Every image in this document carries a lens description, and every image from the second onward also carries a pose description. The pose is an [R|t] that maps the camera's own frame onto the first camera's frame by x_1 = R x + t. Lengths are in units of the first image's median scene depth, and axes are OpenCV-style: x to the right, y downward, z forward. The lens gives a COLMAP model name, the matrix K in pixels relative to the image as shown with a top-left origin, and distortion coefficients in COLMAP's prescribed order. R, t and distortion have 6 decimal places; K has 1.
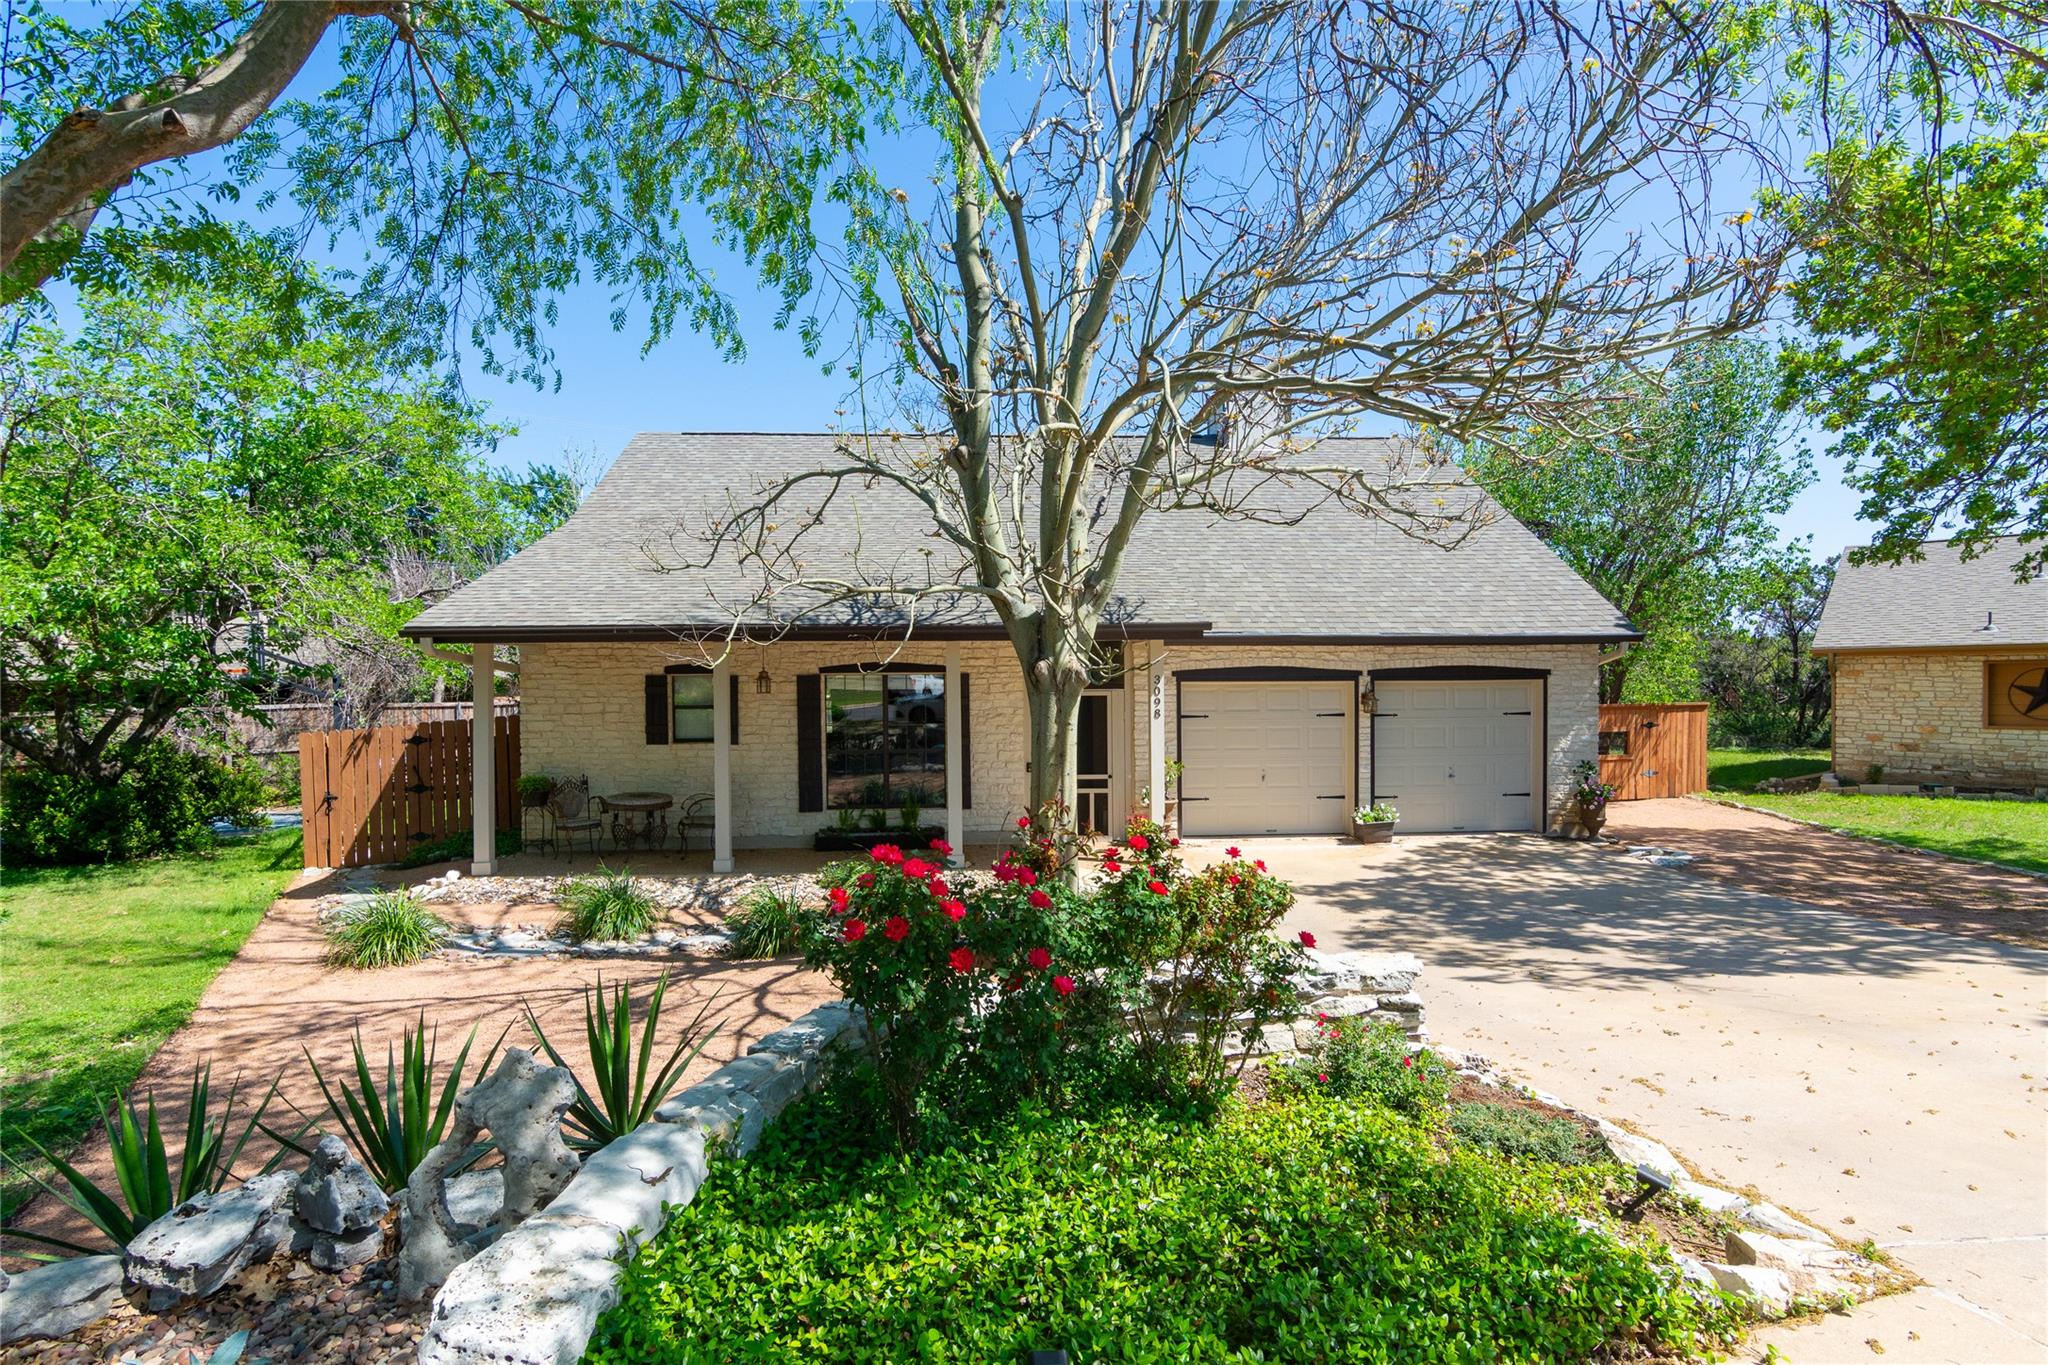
lens RADIAL K [[989.3, 0, 1023.6], [0, 989.3, 696.6], [0, 0, 1]] dist [0.000383, 0.001387]
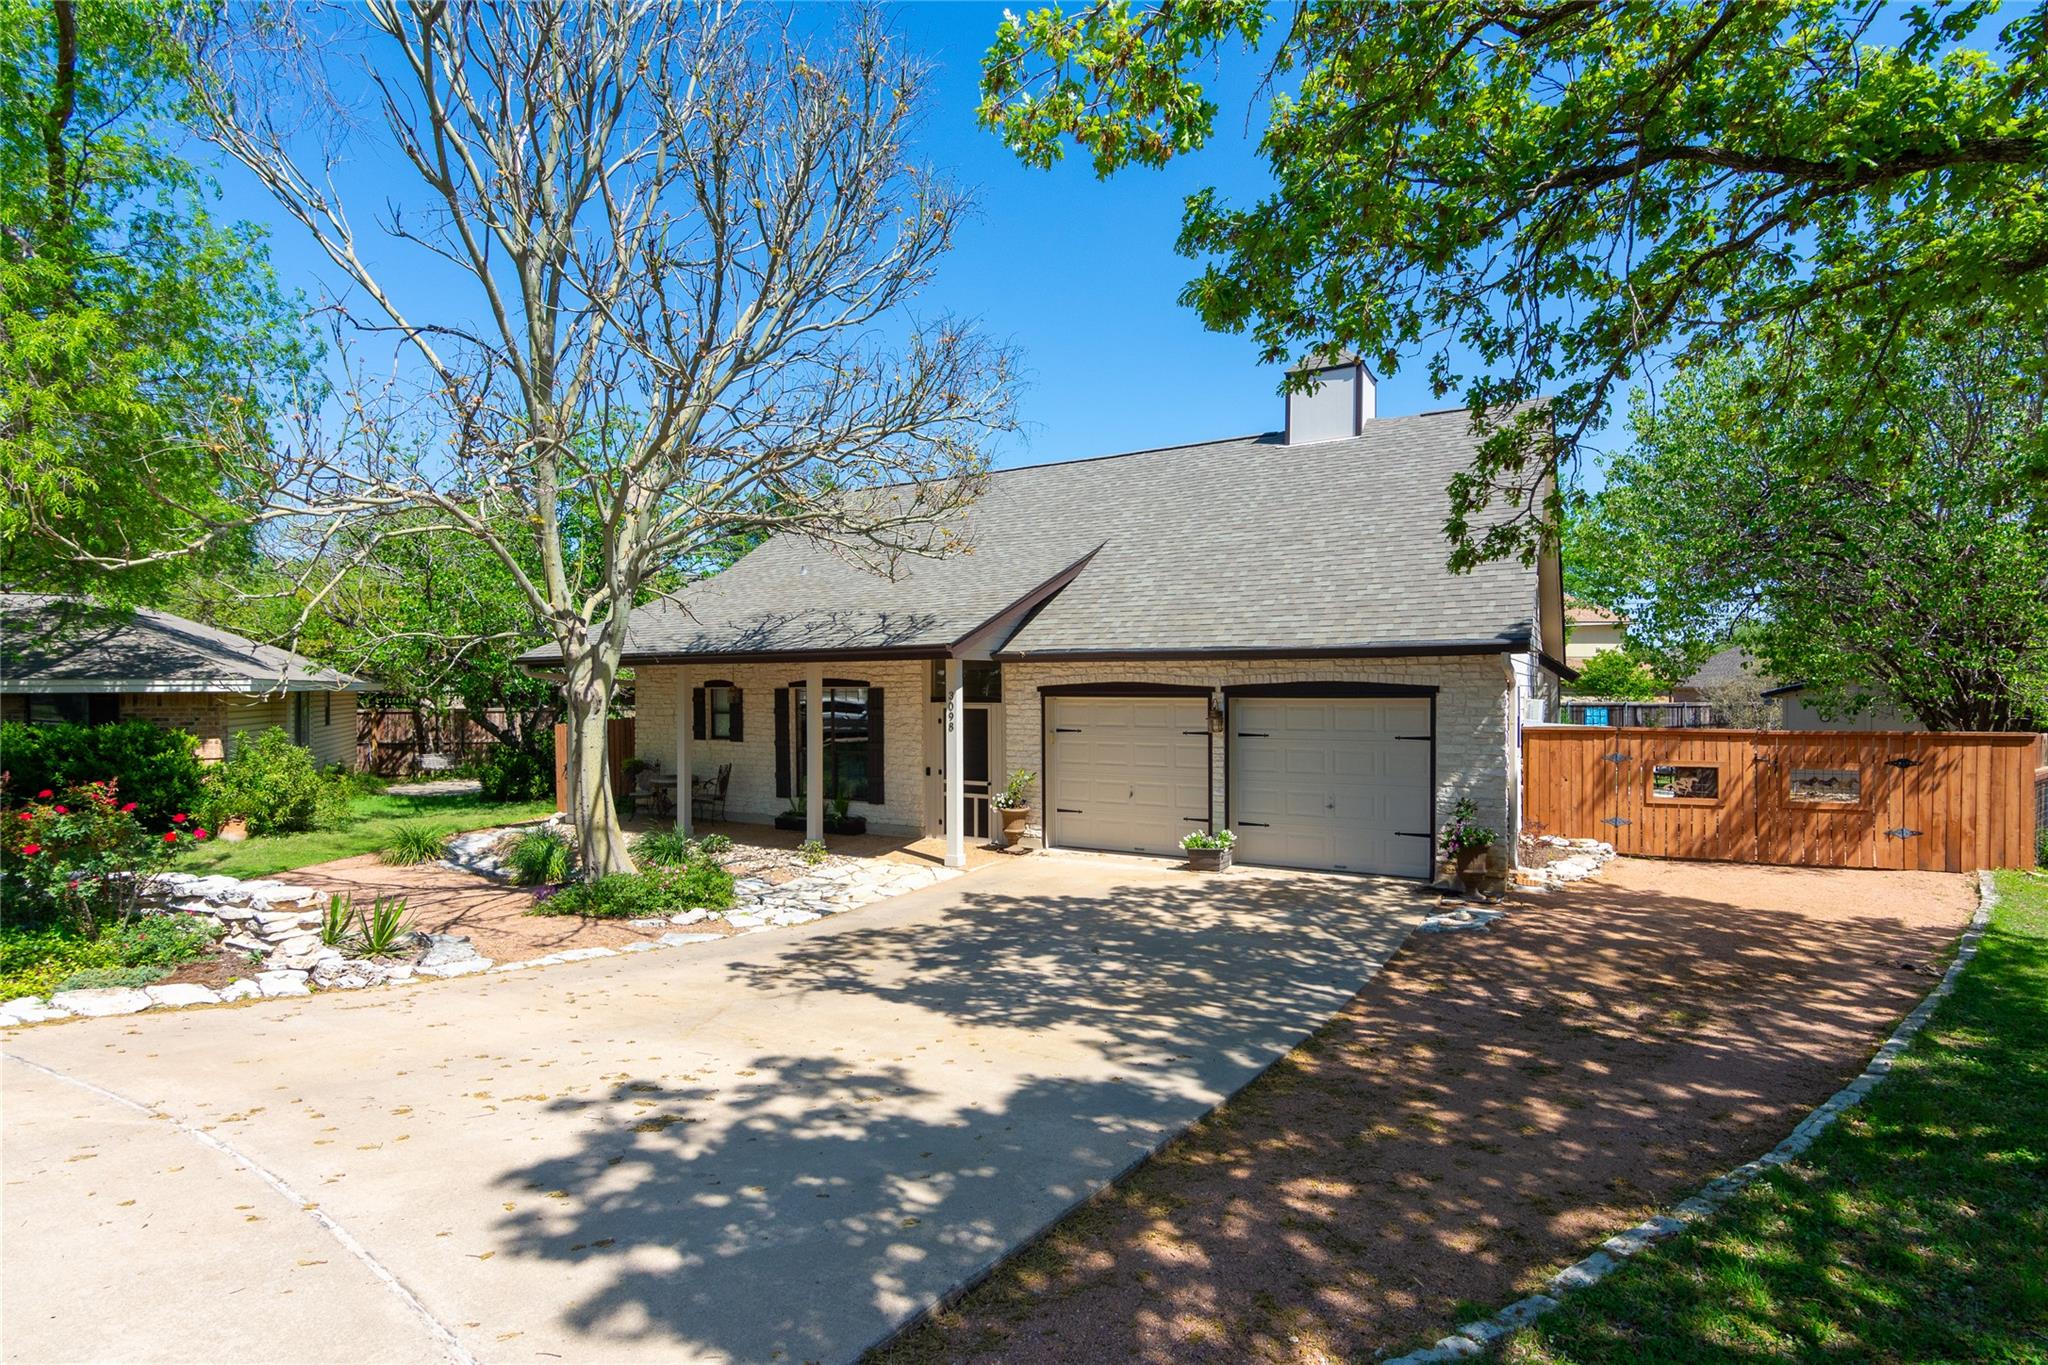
lens RADIAL K [[989.3, 0, 1023.6], [0, 989.3, 696.6], [0, 0, 1]] dist [0.000383, 0.001387]
pose [[0.831438, 0.009787, -0.555531, 0.714703], [-0.011387, 0.999935, 0.000574, -0.015462], [0.555500, 0.005848, 0.831496, 0.120175]]
